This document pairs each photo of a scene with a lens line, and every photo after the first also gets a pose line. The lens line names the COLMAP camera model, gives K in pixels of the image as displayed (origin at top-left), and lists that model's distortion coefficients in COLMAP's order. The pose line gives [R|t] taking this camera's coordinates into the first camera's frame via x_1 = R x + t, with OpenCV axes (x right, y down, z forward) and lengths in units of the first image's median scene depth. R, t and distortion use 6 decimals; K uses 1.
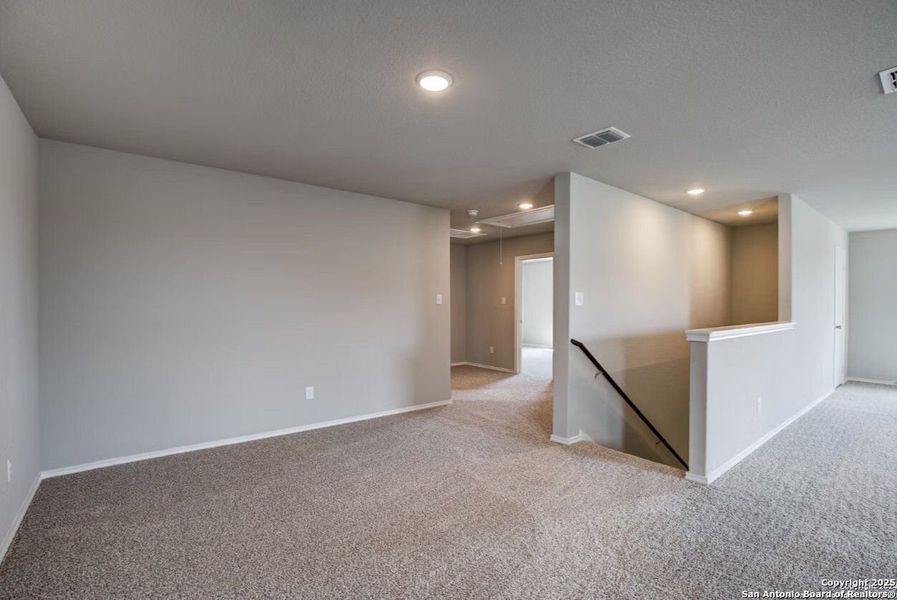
lens RADIAL K [[406.5, 0, 442.5], [0, 406.5, 301.2], [0, 0, 1]] dist [-0.027178, 0.003447]
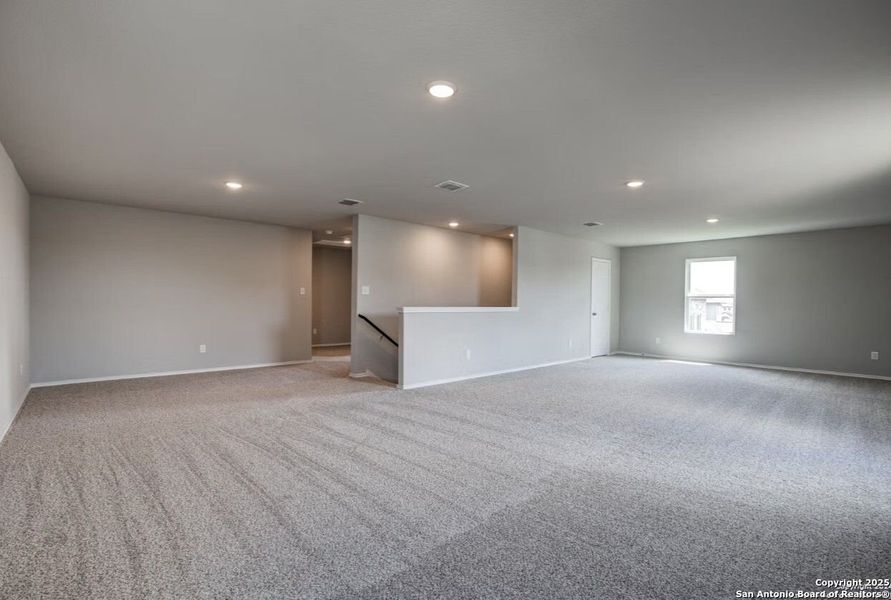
lens RADIAL K [[422.8, 0, 452.3], [0, 422.8, 300.5], [0, 0, 1]] dist [-0.021517, -0.001171]
pose [[0.998198, 0.009527, 0.059242, 0.563883], [-0.009339, 0.999950, -0.003459, 0.036761], [-0.059272, 0.002900, 0.998238, -0.714078]]
